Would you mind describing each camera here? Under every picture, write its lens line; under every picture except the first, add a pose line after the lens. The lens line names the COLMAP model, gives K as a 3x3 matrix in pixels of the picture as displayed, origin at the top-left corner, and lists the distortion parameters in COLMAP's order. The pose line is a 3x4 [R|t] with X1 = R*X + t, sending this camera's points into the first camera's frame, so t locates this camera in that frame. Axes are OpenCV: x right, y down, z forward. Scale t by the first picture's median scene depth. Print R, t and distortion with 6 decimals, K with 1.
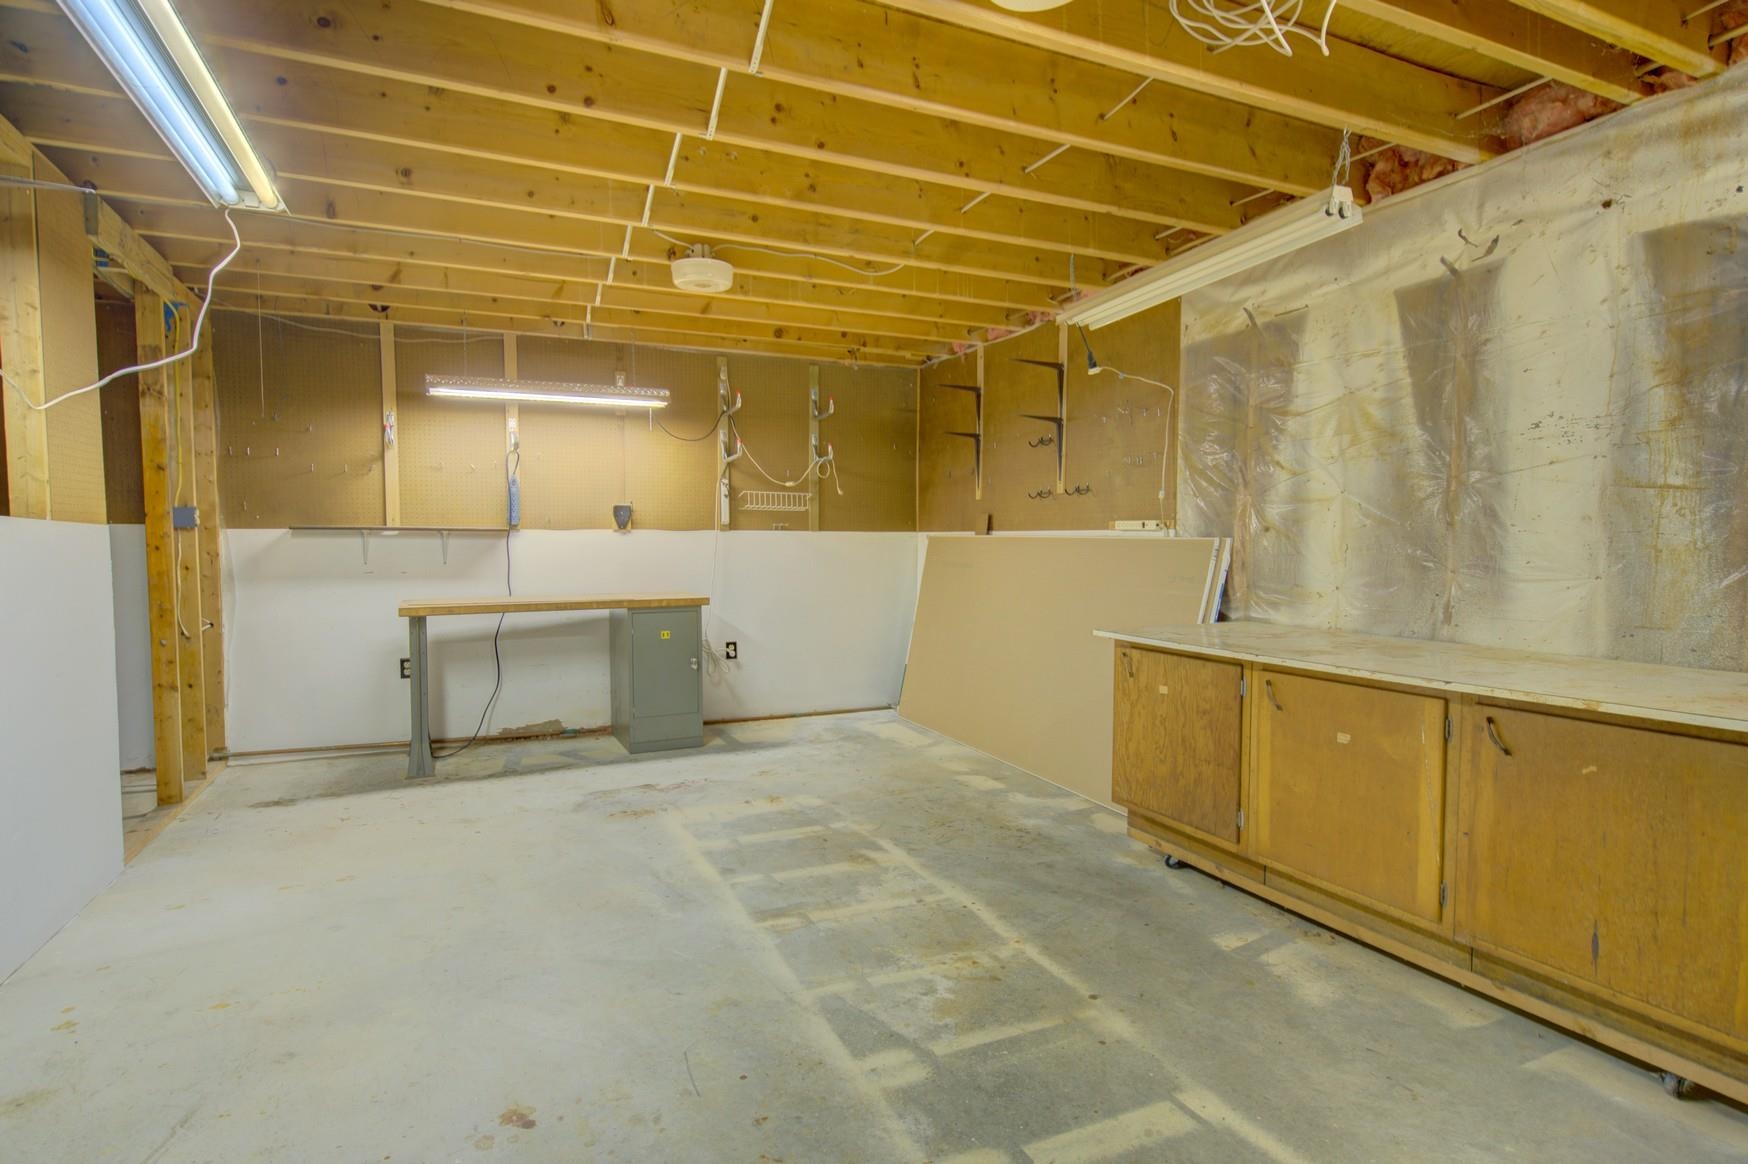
lens RADIAL K [[892.0, 0, 874.0], [0, 892.0, 582.0], [0, 0, 1]] dist [-0.000681, -0.000253]
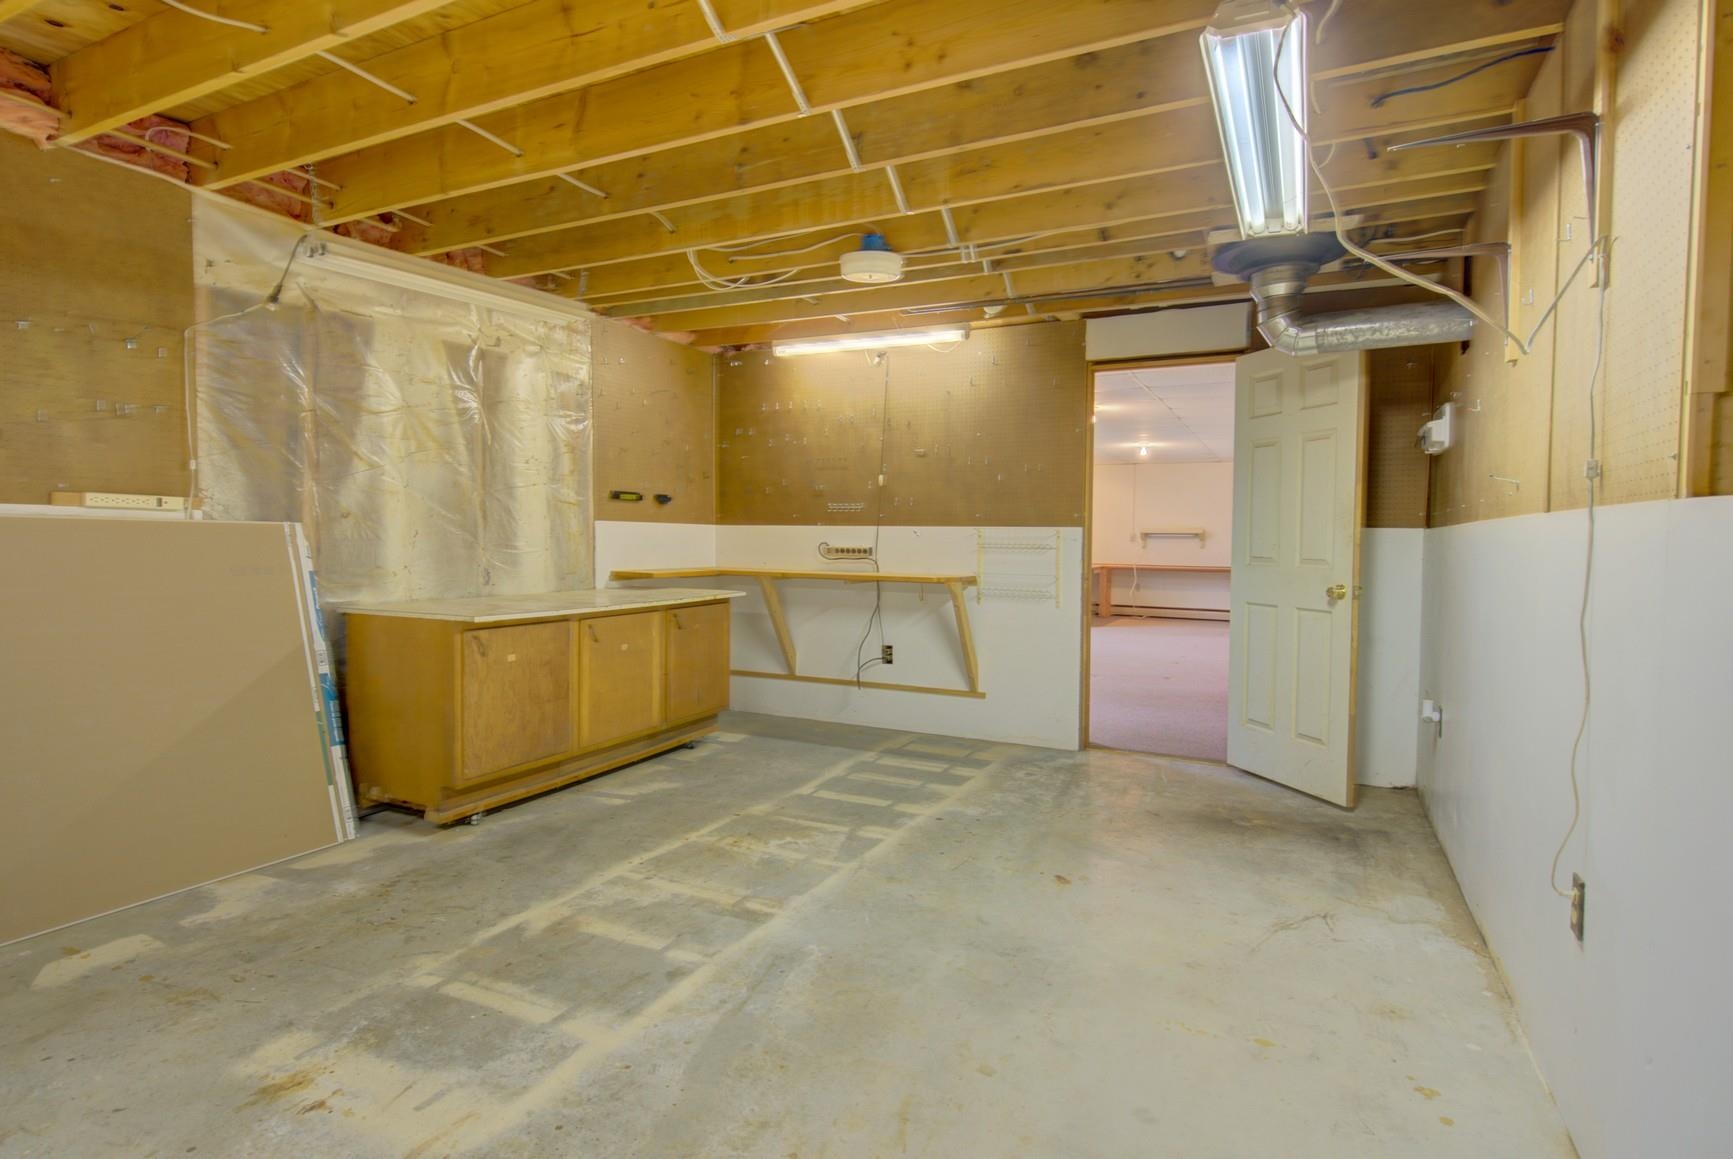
lens RADIAL K [[885.5, 0, 872.1], [0, 885.5, 543.0], [0, 0, 1]] dist [0.000164, -0.000120]
pose [[-0.637751, -0.016371, 0.770069, -0.853640], [0.022489, 0.998952, 0.039862, -0.062728], [-0.769915, 0.042740, -0.636714, 1.365024]]
